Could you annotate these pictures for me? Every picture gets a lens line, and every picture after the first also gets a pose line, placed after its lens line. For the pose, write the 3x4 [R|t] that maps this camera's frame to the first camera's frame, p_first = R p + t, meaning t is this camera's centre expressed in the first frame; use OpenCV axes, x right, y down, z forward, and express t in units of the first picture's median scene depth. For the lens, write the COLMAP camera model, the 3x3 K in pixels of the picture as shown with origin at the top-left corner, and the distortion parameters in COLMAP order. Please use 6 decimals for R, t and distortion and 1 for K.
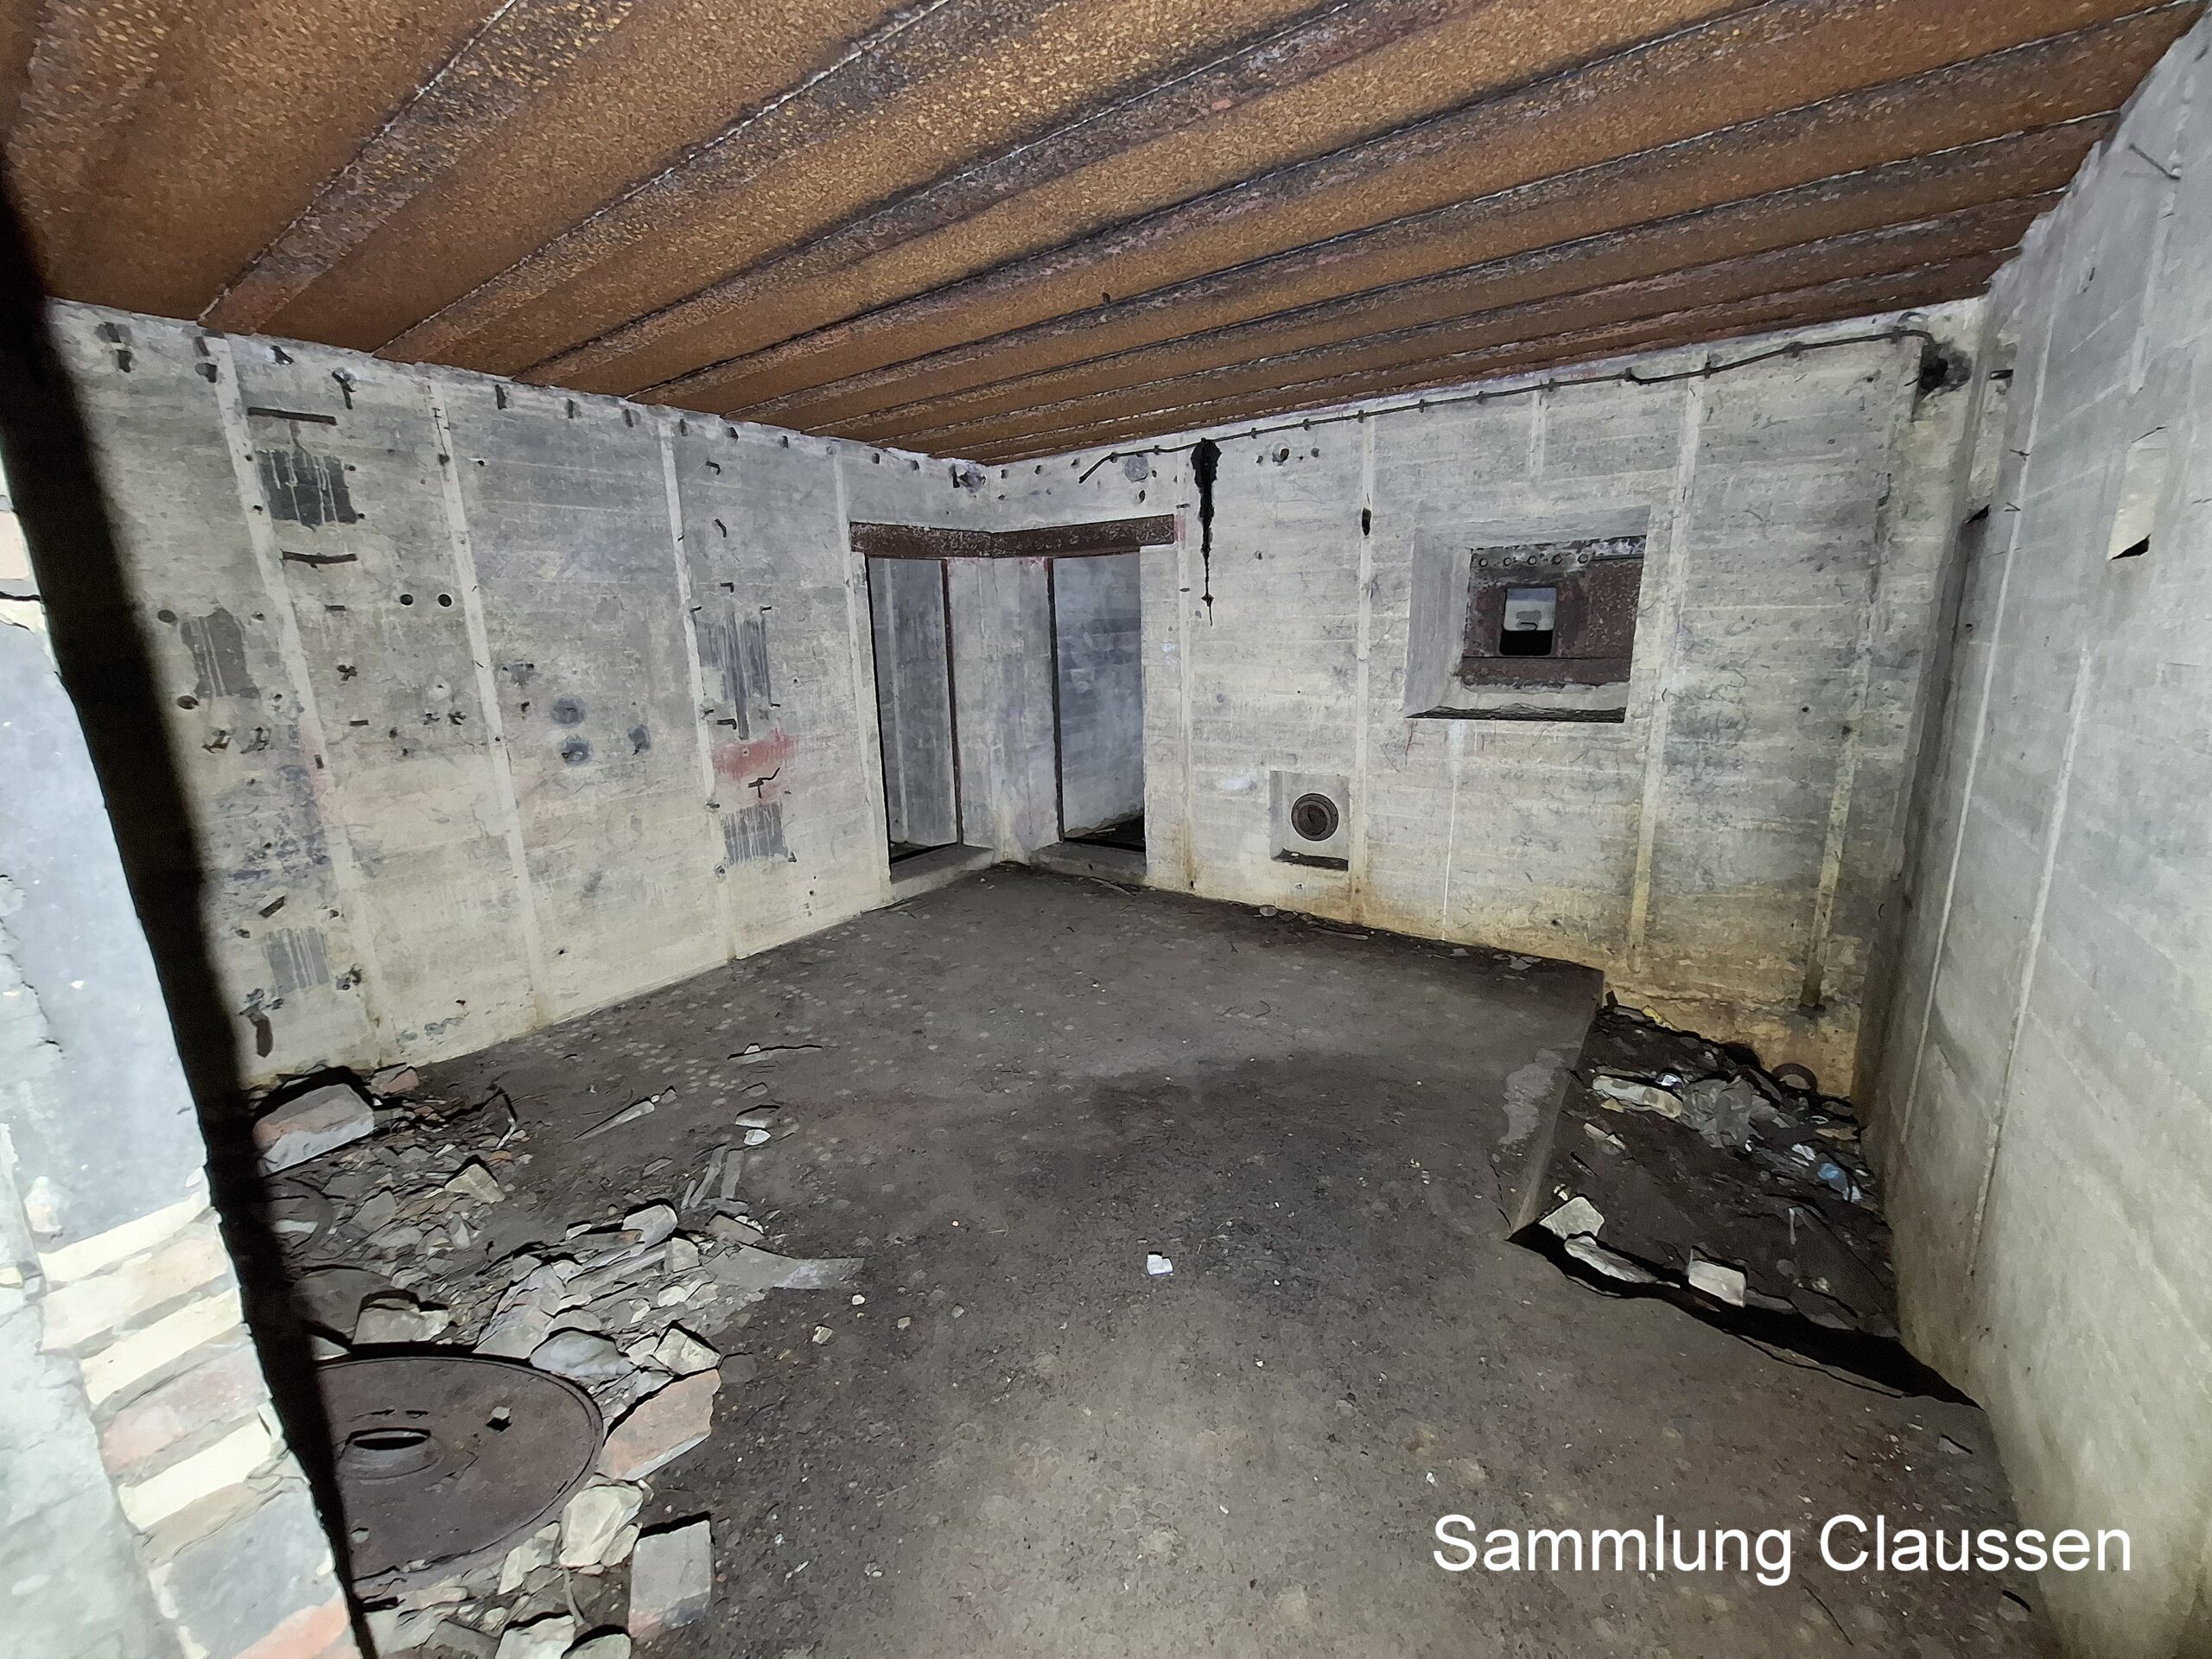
lens RADIAL K [[889.8, 0, 1103.3], [0, 889.8, 819.2], [0, 0, 1]] dist [0.004380, 0.001176]
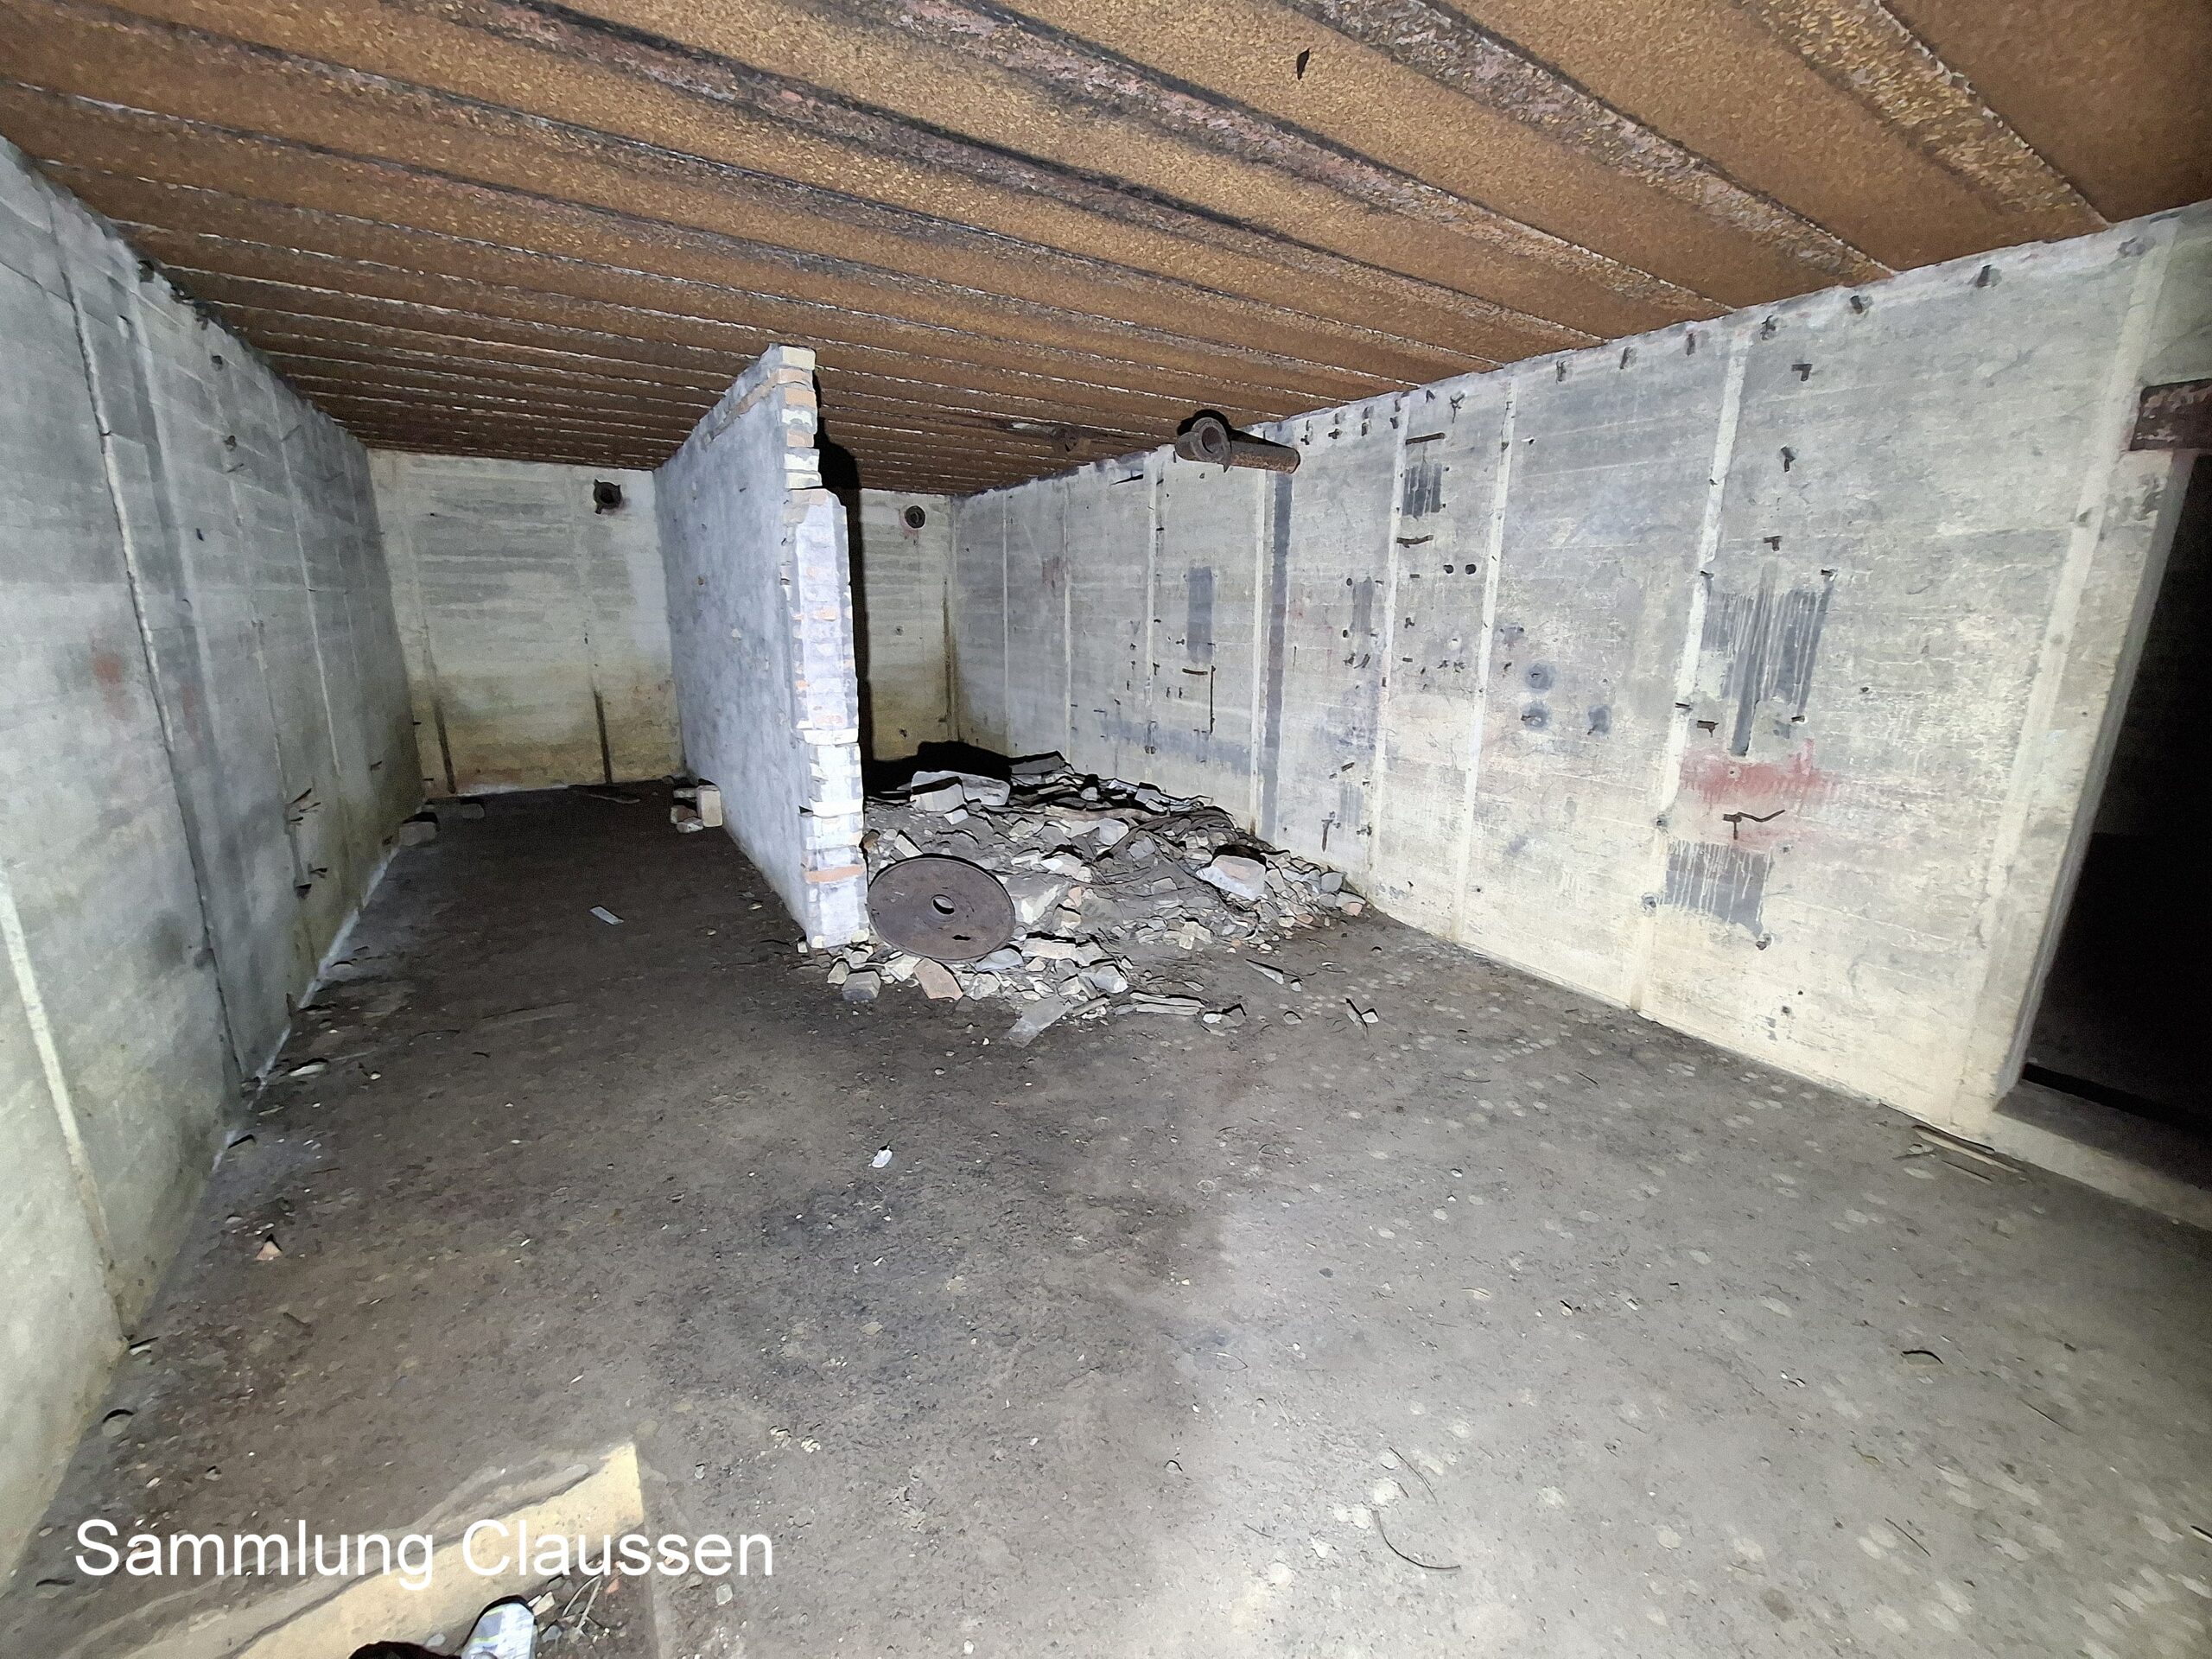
lens RADIAL K [[889.8, 0, 1111.0], [0, 889.8, 818.6], [0, 0, 1]] dist [0.004380, 0.001176]
pose [[-0.382205, 0.247932, -0.890196, 0.521213], [-0.202476, 0.917456, 0.342457, -0.215886], [0.901622, 0.311132, -0.300456, 0.888703]]
